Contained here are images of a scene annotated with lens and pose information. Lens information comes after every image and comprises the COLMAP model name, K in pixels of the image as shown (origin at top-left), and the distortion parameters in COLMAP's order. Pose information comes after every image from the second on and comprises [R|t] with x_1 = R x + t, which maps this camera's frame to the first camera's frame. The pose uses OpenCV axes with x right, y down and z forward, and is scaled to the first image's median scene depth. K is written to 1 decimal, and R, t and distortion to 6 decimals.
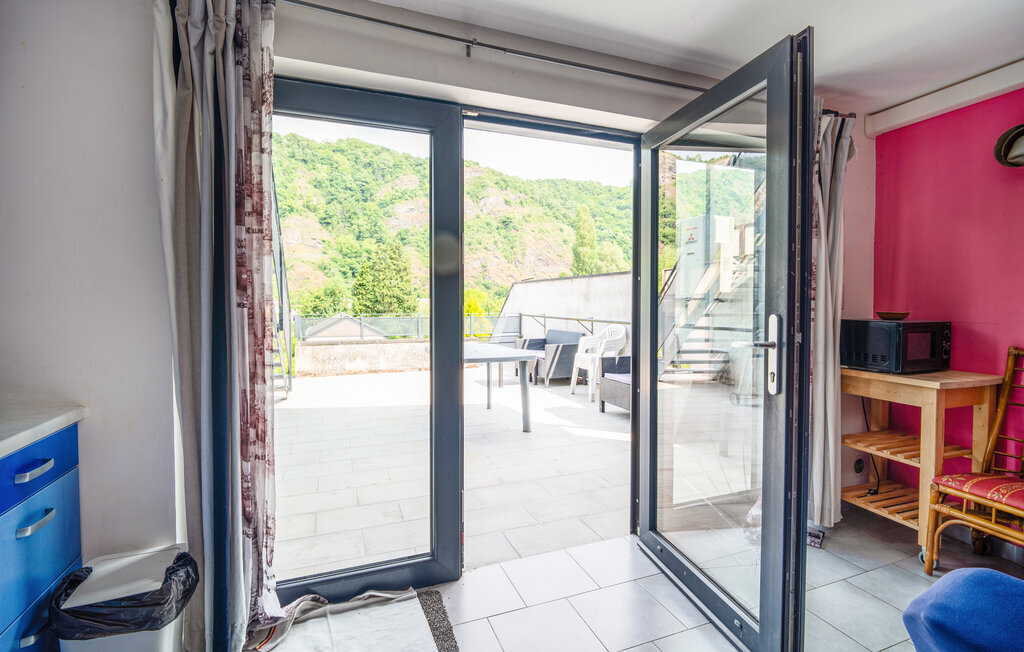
lens RADIAL K [[473.0, 0, 517.6], [0, 473.0, 313.9], [0, 0, 1]] dist [-0.008093, -0.000820]
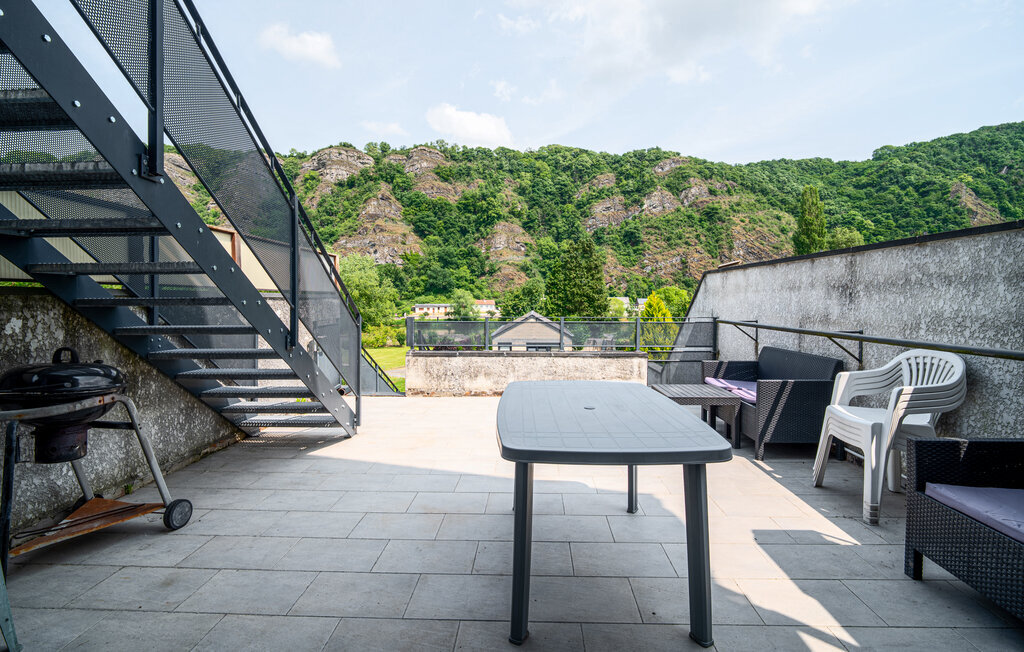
lens RADIAL K [[473.0, 0, 517.6], [0, 473.0, 313.9], [0, 0, 1]] dist [-0.008093, -0.000820]
pose [[0.916755, 0.009250, -0.399343, 0.028551], [-0.008216, 0.999957, 0.004302, -0.012451], [0.399366, -0.000663, 0.916791, 0.509715]]
